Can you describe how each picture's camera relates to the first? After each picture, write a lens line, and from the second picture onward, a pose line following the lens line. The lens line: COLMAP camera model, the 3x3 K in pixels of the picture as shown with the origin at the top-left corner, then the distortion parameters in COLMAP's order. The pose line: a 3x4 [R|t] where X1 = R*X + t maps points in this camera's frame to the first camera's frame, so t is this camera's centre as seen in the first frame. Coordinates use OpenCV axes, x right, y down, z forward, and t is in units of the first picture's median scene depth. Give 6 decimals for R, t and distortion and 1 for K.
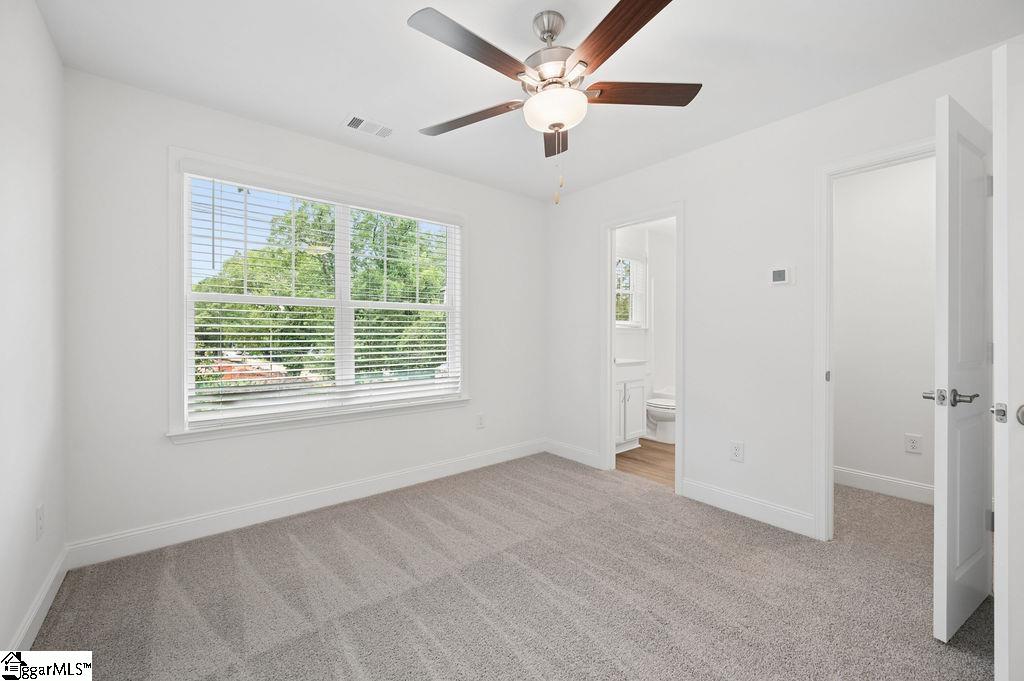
lens RADIAL K [[405.8, 0, 470.3], [0, 405.8, 337.5], [0, 0, 1]] dist [-0.009230, -0.001709]
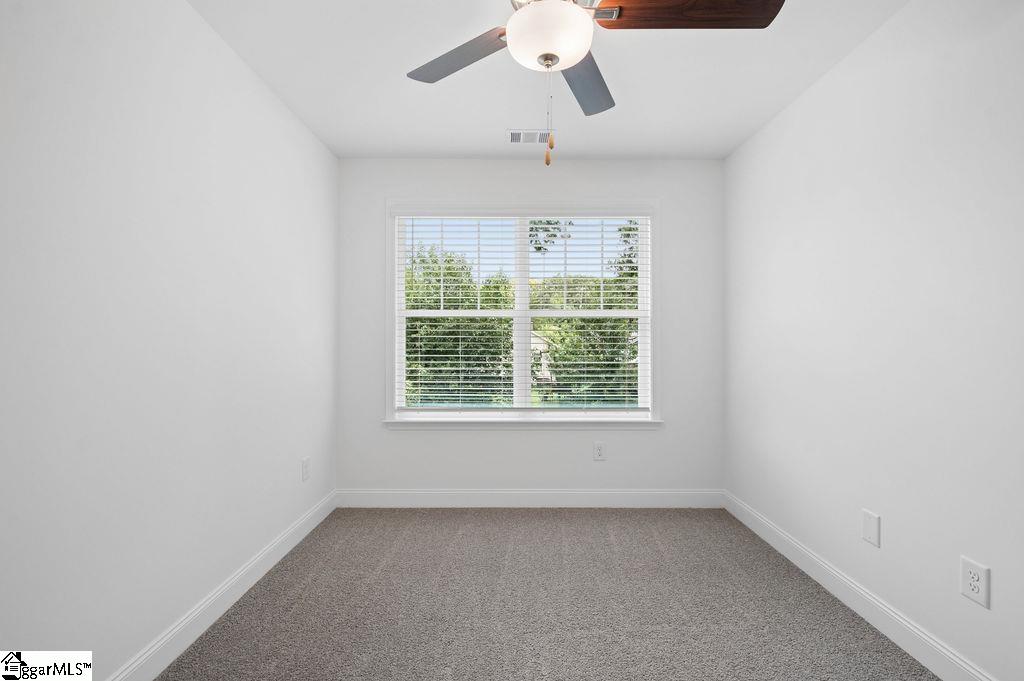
lens RADIAL K [[388.8, 0, 511.3], [0, 388.8, 333.7], [0, 0, 1]] dist [-0.000826, 0.000414]
pose [[0.796385, -0.014153, -0.604624, 0.335794], [-0.005148, 0.999531, -0.030177, -0.002745], [0.604768, 0.027145, 0.795939, 0.248987]]
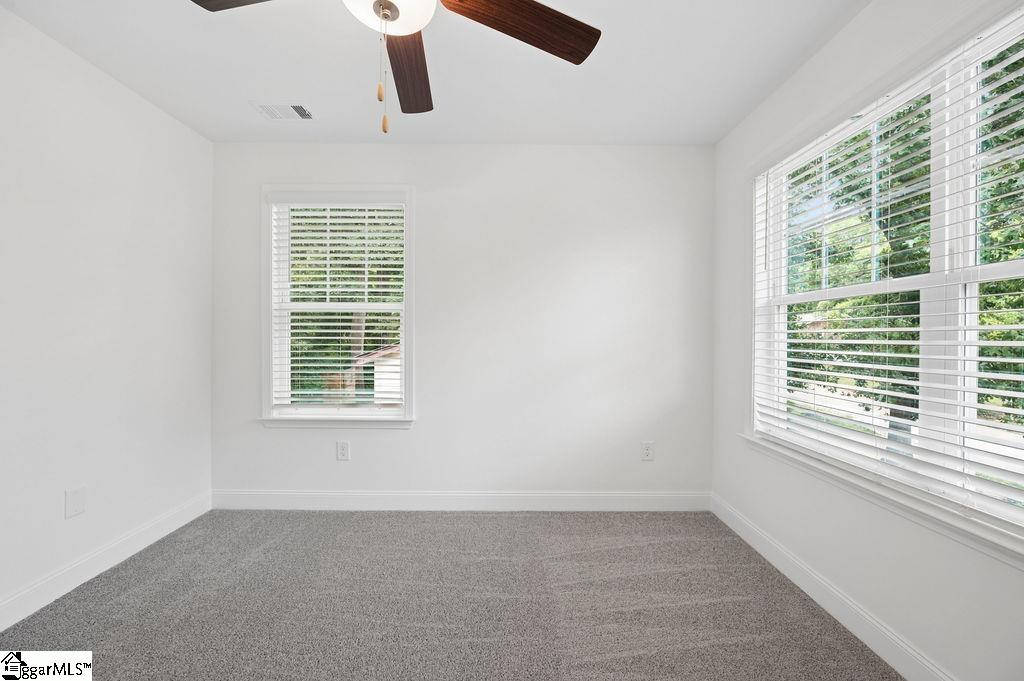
lens RADIAL K [[405.8, 0, 515.5], [0, 405.8, 336.7], [0, 0, 1]] dist [-0.009230, -0.001709]
pose [[0.801141, 0.000552, -0.598475, 0.472006], [-0.011201, 0.999838, -0.014073, -0.001704], [0.598370, 0.017978, 0.801018, 0.358035]]
